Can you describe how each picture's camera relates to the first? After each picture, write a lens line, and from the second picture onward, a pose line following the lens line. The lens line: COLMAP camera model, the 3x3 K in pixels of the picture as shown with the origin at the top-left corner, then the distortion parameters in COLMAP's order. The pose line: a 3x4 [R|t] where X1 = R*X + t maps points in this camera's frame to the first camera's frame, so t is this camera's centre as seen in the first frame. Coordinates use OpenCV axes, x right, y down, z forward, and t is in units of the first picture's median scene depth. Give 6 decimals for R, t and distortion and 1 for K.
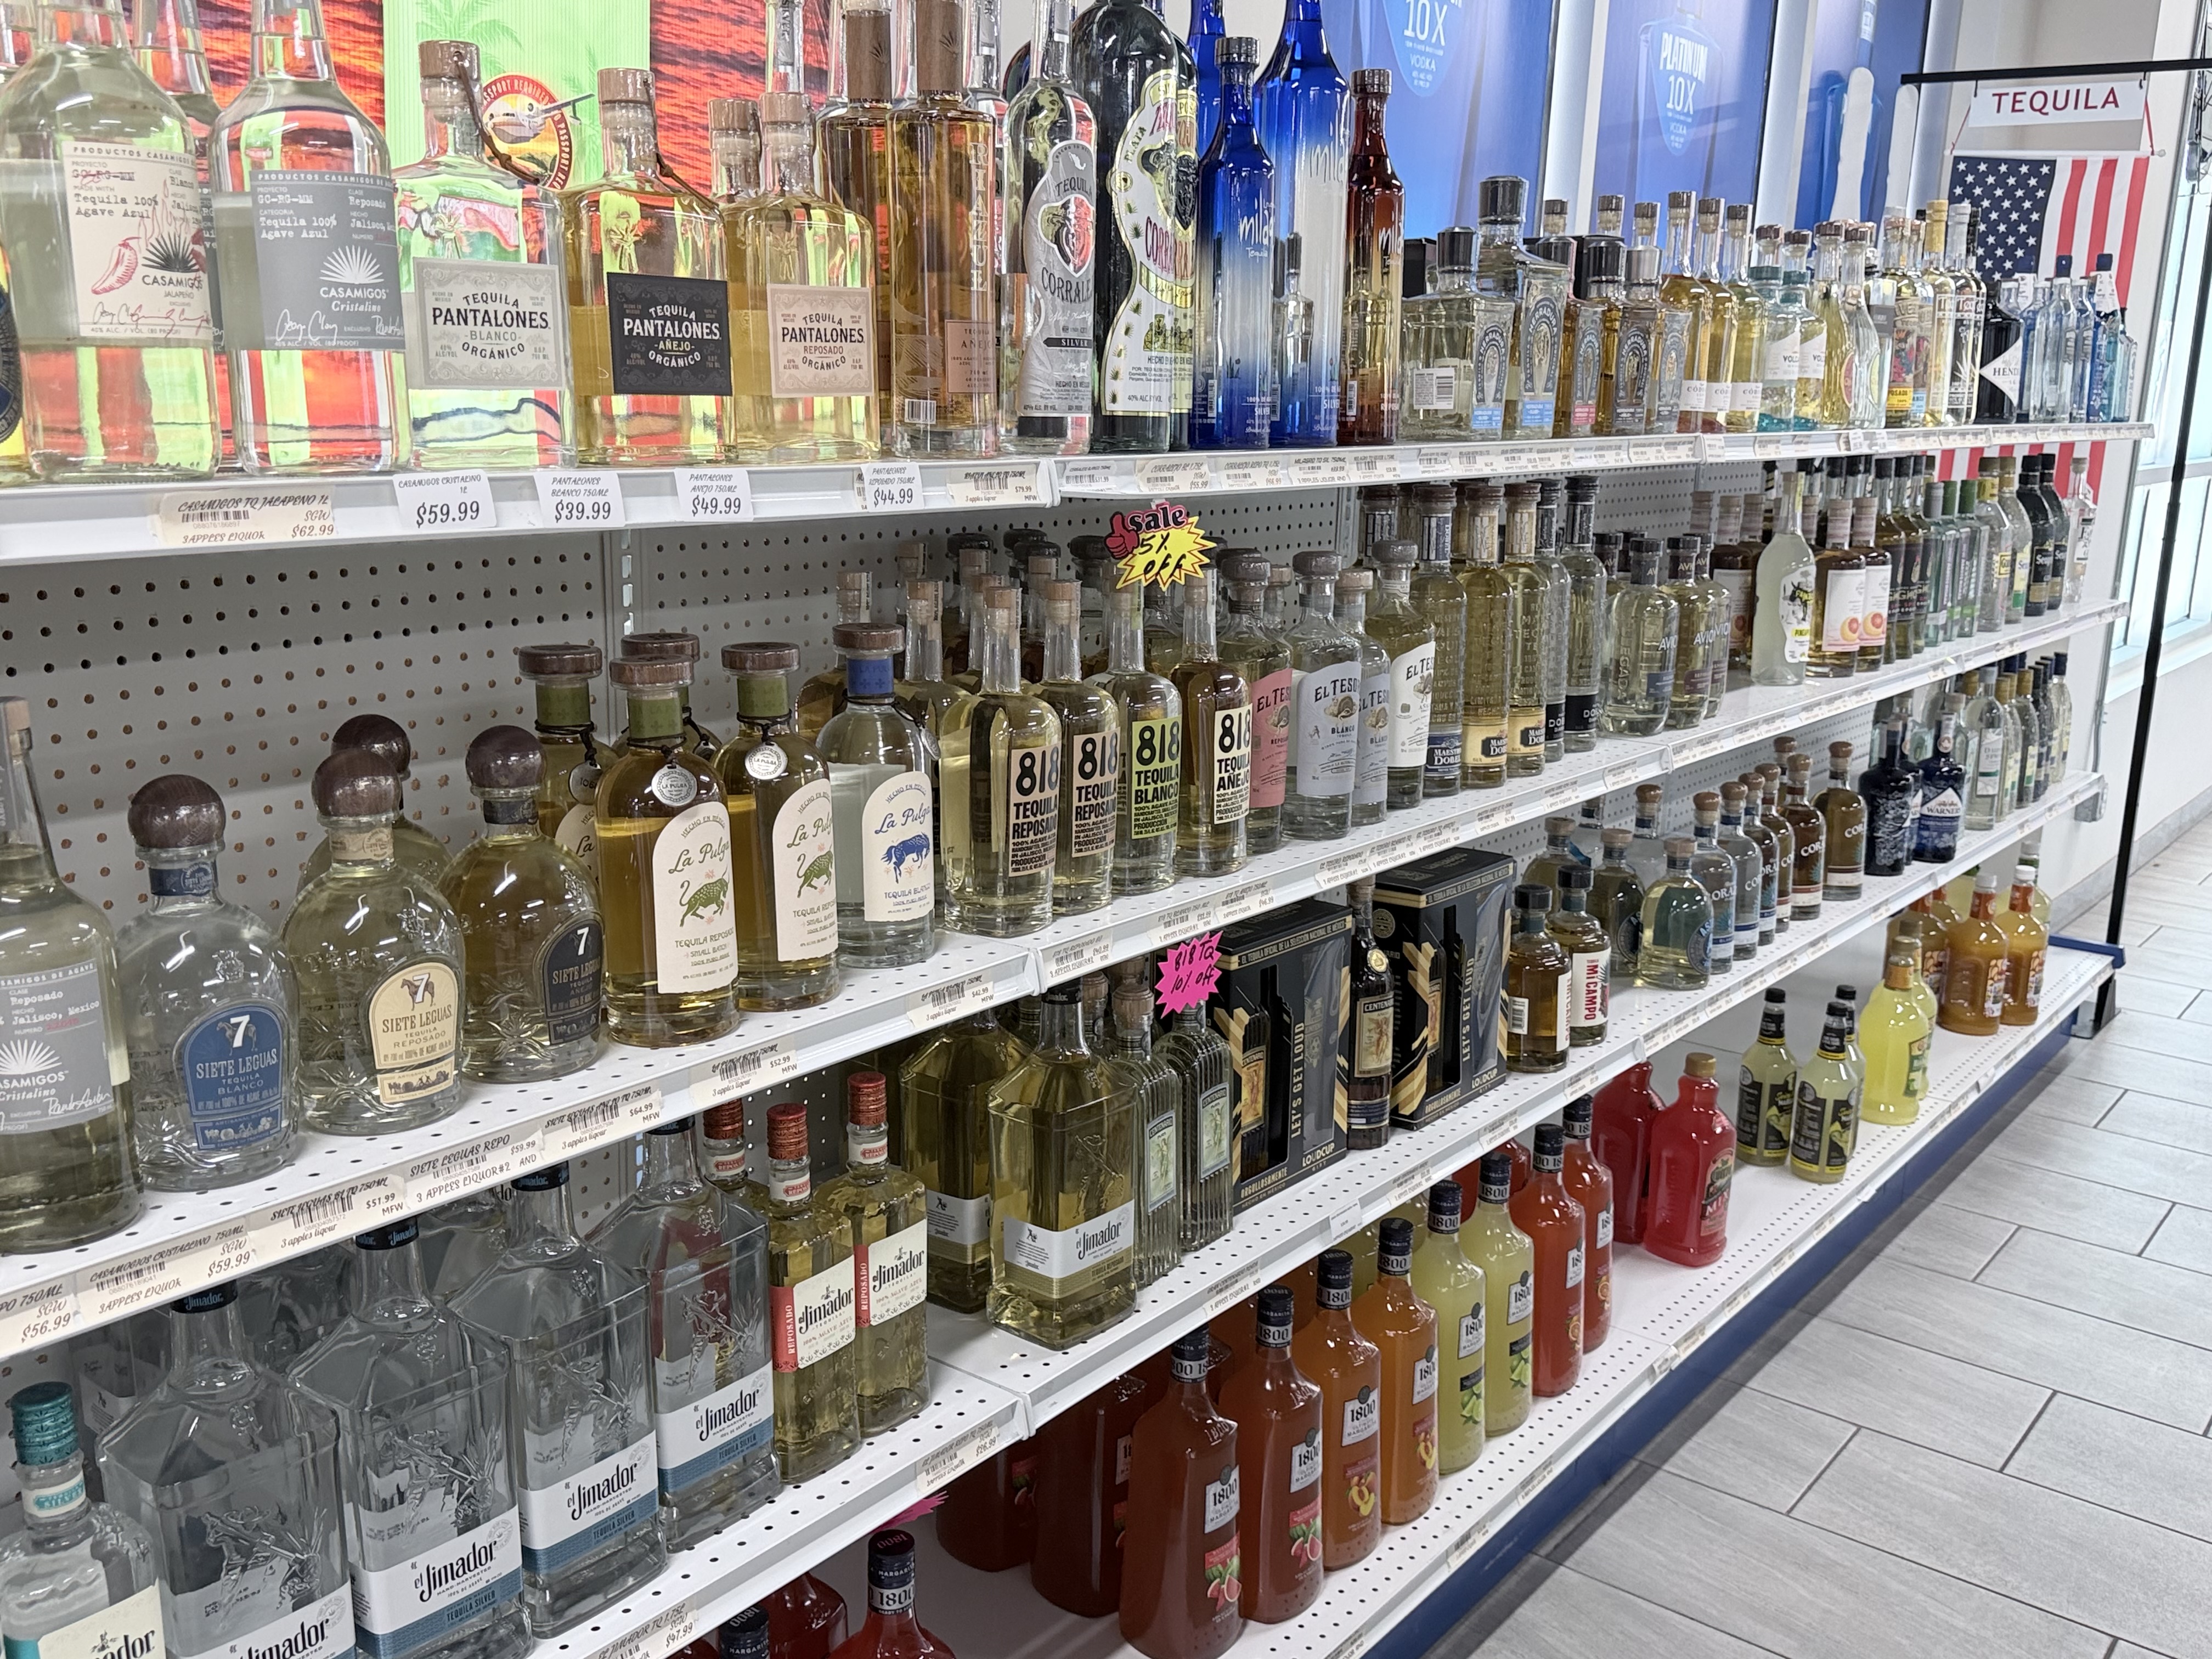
lens RADIAL K [[2014.0, 0, 1117.8], [0, 2014.0, 826.5], [0, 0, 1]] dist [0.002315, 0.000000]
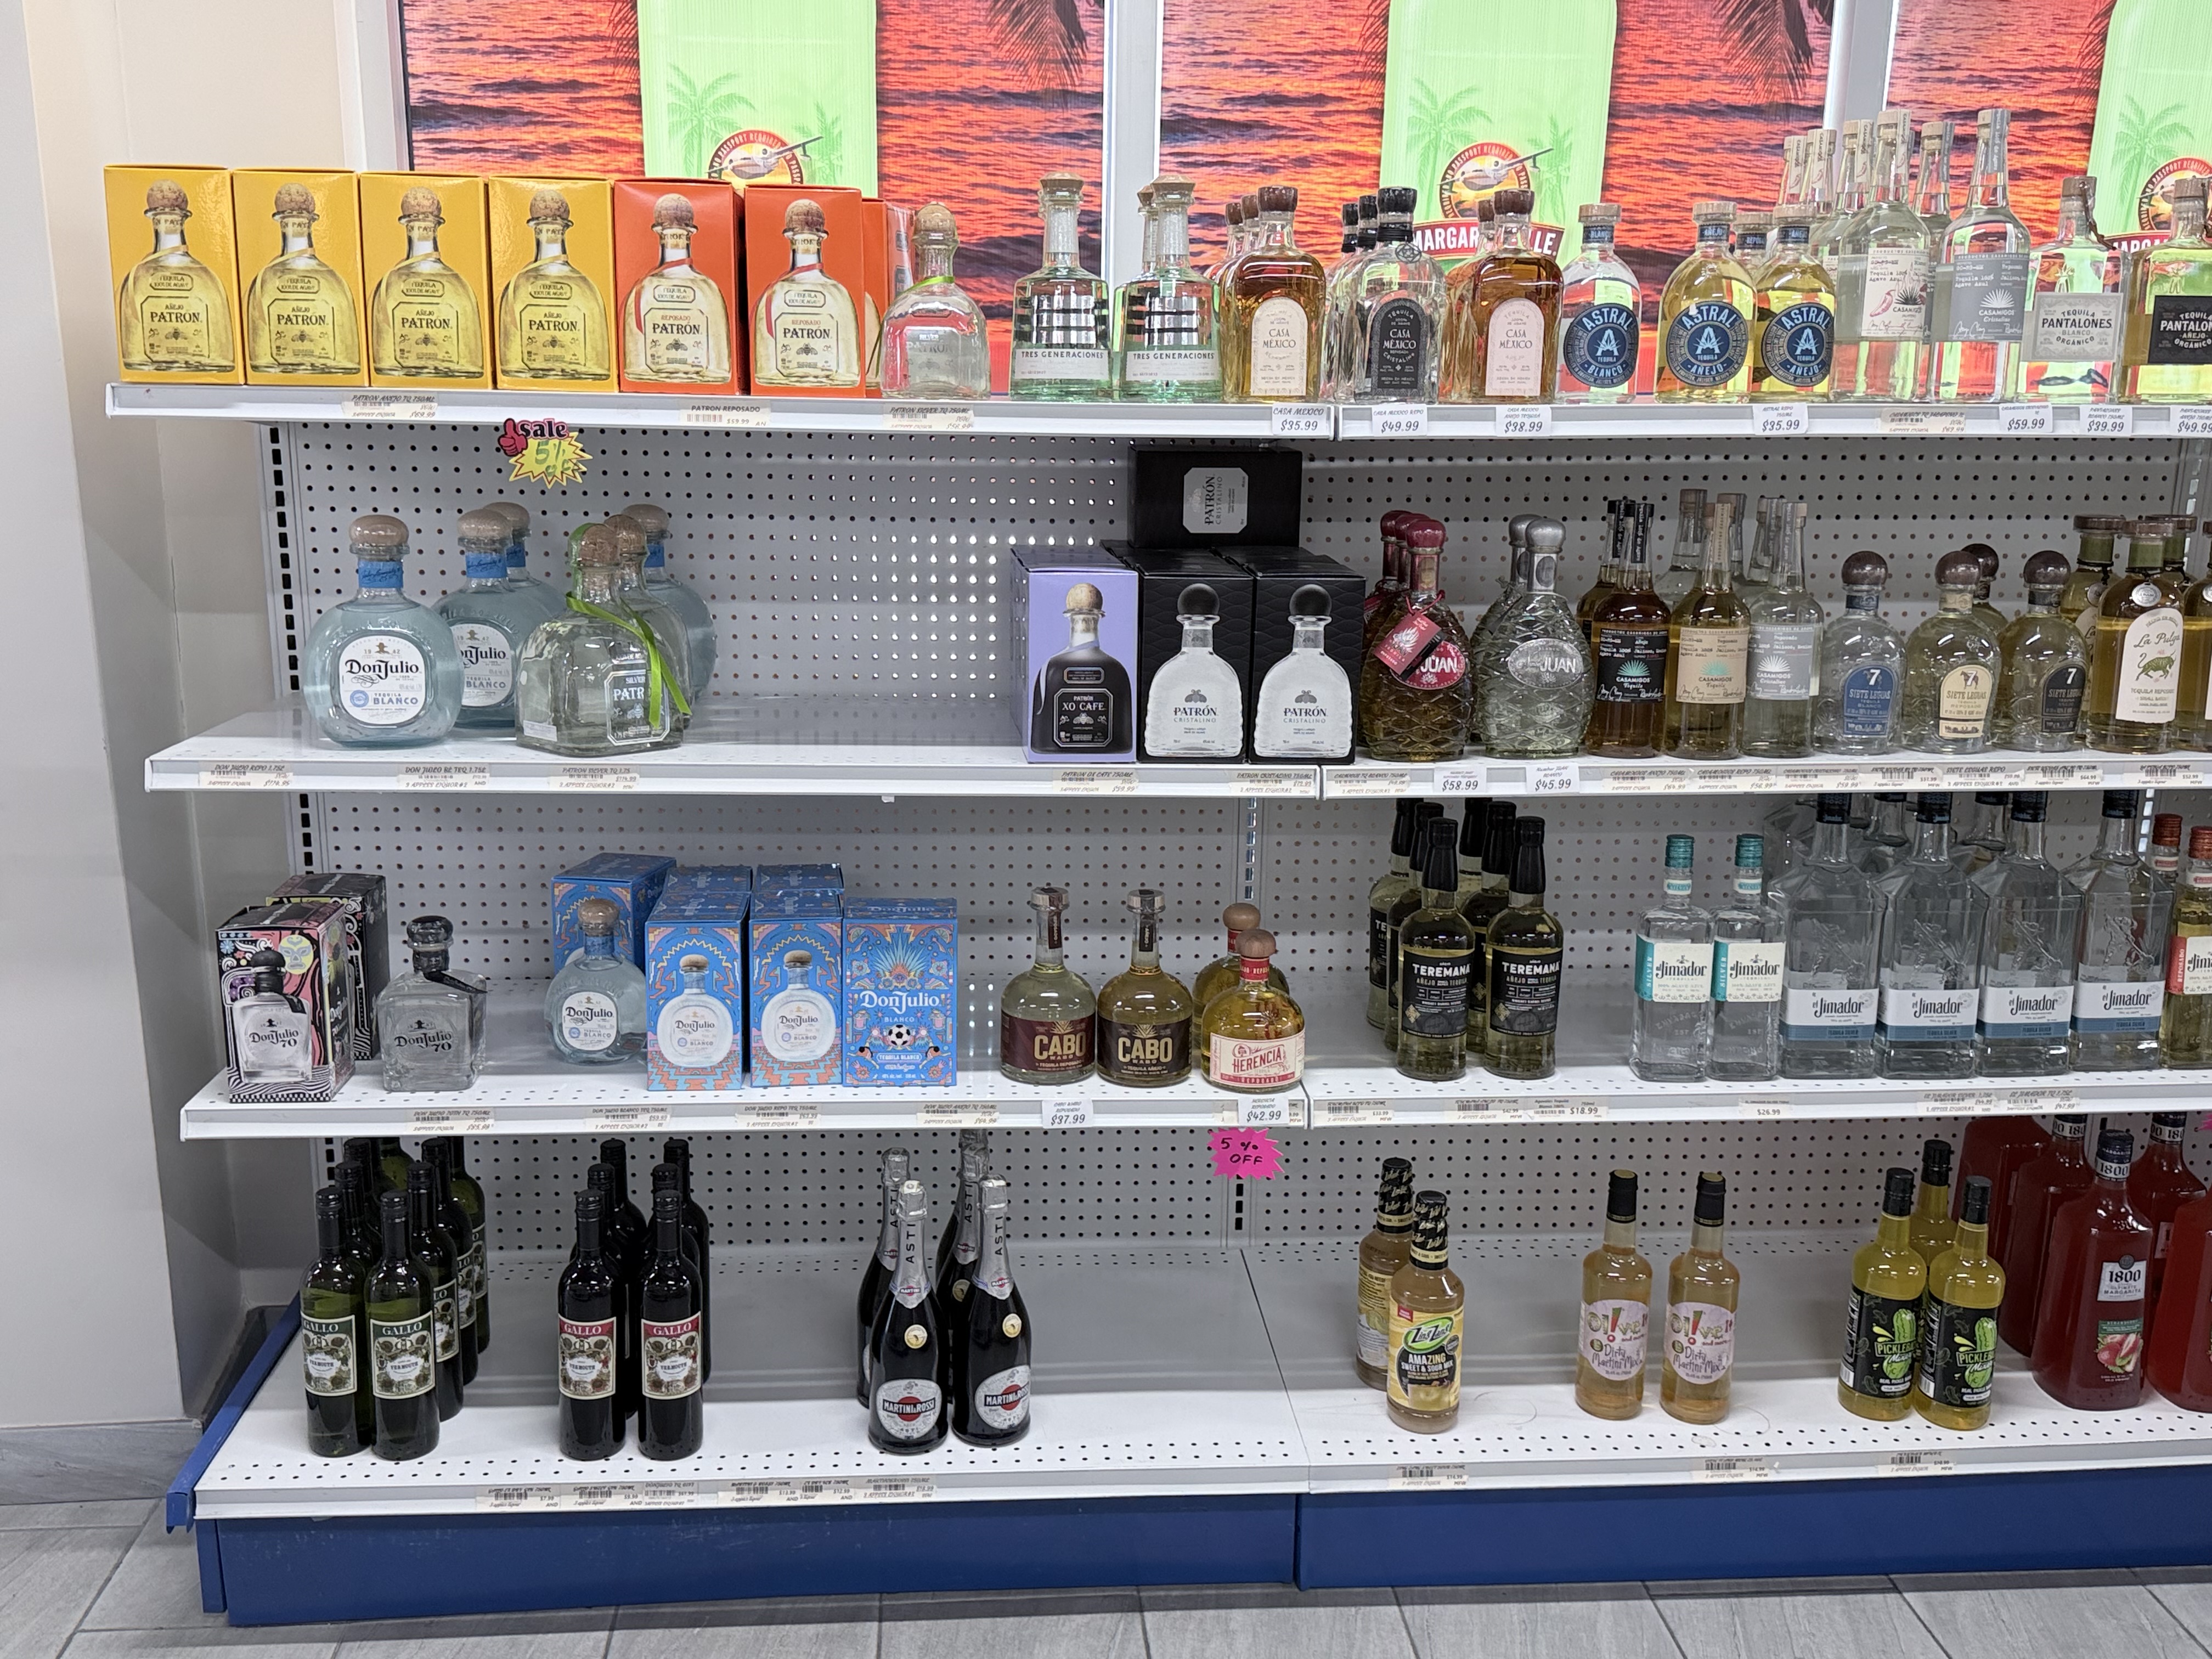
lens RADIAL K [[2014.0, 0, 1109.2], [0, 2014.0, 834.3], [0, 0, 1]] dist [0.002315, 0.000000]
pose [[0.677698, 0.158488, -0.718058, 0.489640], [-0.158970, 0.984982, 0.067368, 0.226400], [0.717951, 0.068494, 0.692715, -0.886443]]
